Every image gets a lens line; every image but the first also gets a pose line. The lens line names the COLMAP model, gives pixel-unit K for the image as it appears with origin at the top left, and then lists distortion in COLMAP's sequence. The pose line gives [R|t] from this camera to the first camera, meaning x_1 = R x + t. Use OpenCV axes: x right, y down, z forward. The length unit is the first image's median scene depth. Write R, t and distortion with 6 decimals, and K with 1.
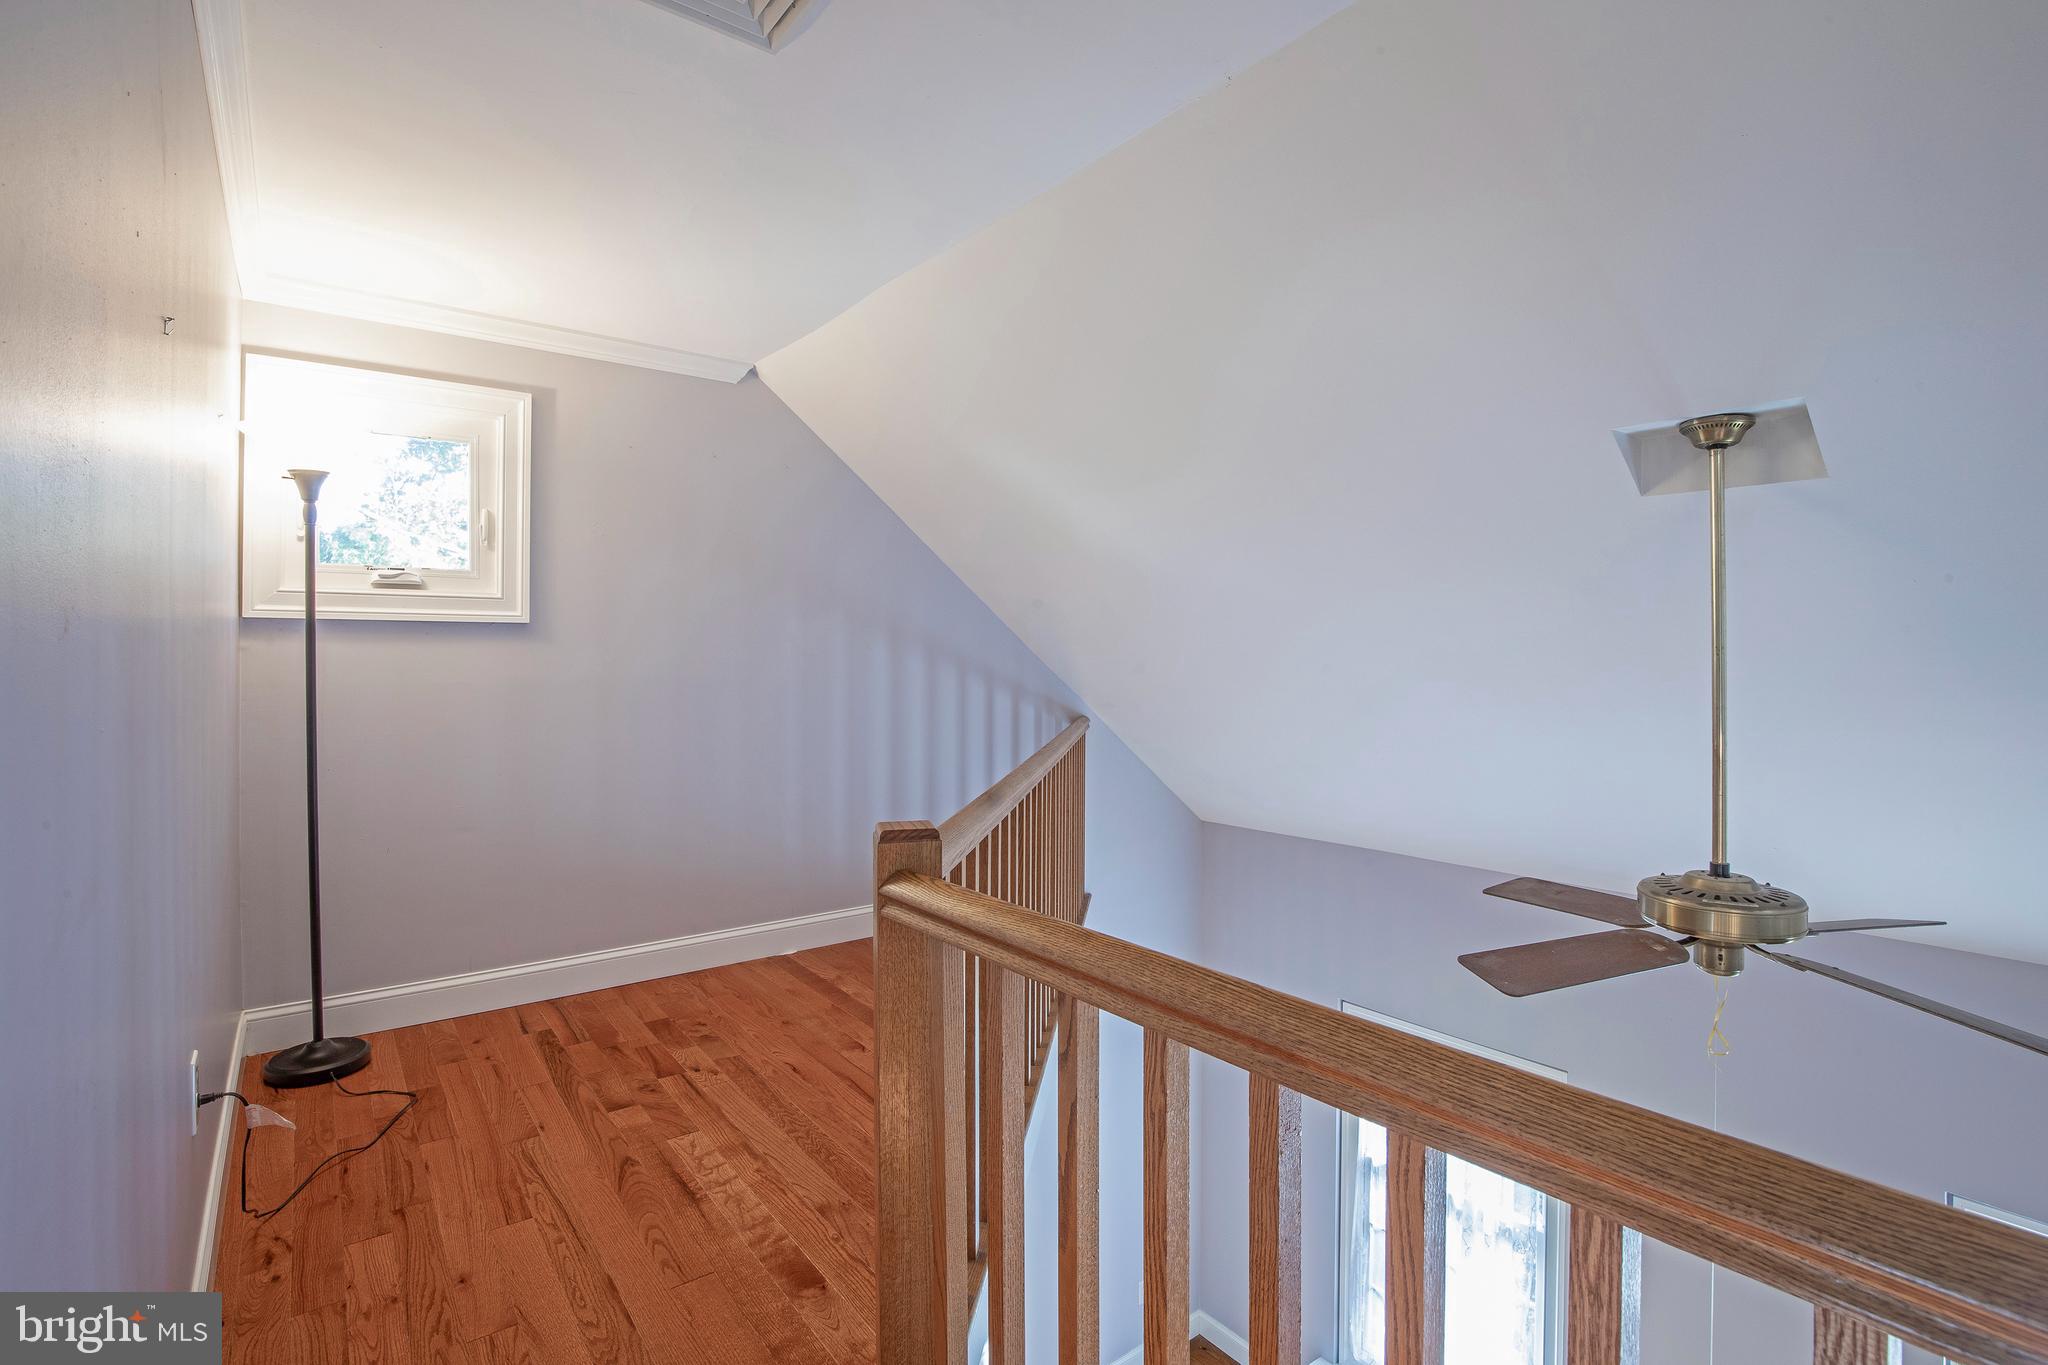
lens RADIAL K [[933.0, 0, 1028.0], [0, 933.0, 652.7], [0, 0, 1]] dist [-0.026330, 0.000085]
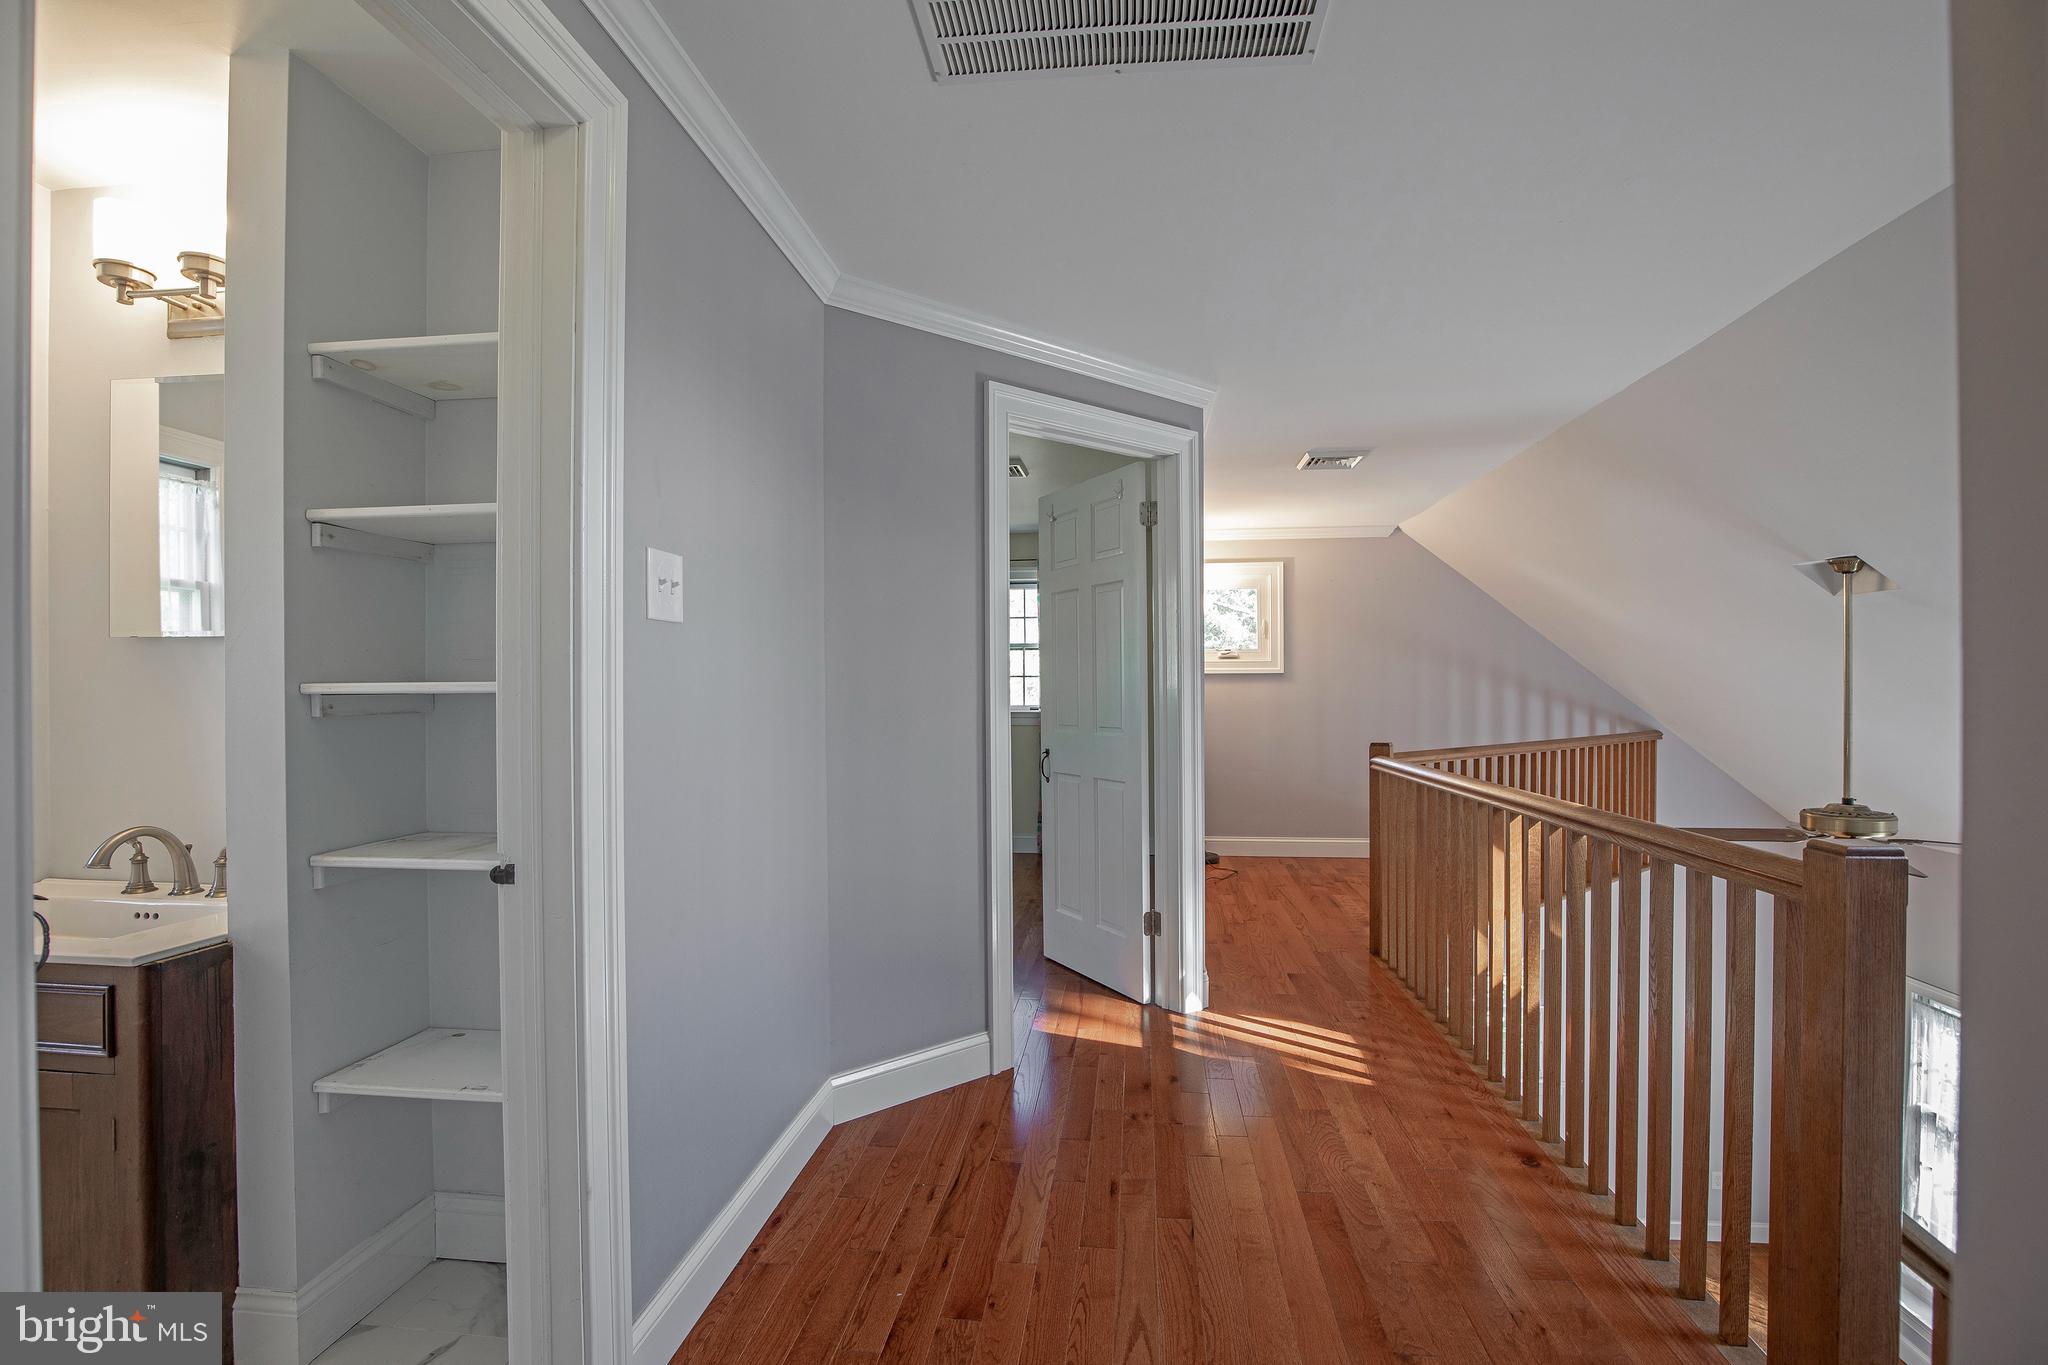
lens RADIAL K [[979.2, 0, 1009.5], [0, 979.2, 687.0], [0, 0, 1]] dist [-0.023164, 0.001409]
pose [[0.700274, -0.006992, -0.713840, 0.619533], [0.009491, 0.999955, -0.000485, -0.006443], [0.713811, -0.006435, 0.700309, -1.013551]]
